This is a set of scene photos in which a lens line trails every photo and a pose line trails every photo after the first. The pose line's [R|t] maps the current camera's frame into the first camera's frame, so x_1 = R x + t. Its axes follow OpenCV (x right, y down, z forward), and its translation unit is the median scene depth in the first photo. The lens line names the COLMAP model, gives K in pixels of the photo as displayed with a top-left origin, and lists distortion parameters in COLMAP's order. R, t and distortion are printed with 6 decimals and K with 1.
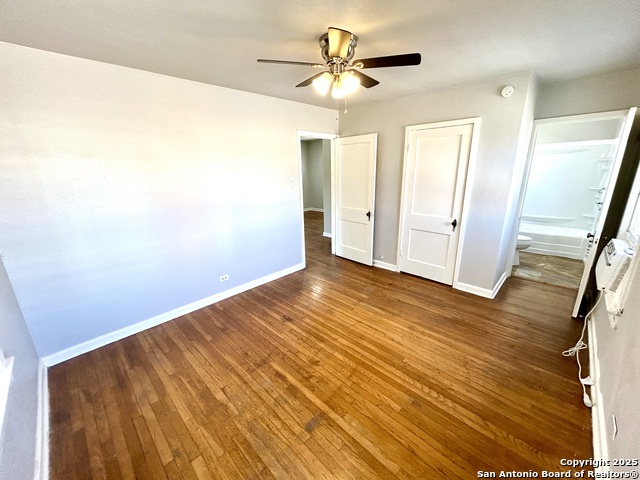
lens RADIAL K [[256.4, 0, 320.1], [0, 256.4, 237.9], [0, 0, 1]] dist [-0.002512, 0.000245]
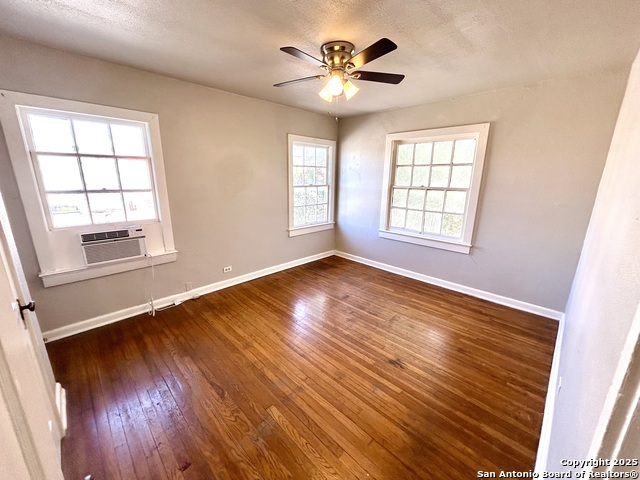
lens RADIAL K [[256.4, 0, 318.1], [0, 256.4, 239.3], [0, 0, 1]] dist [-0.002512, 0.000245]
pose [[-0.999806, 0.007365, 0.018265, 0.103359], [0.015456, 0.868207, 0.495962, -0.456089], [-0.012205, 0.496148, -0.868152, 1.766890]]
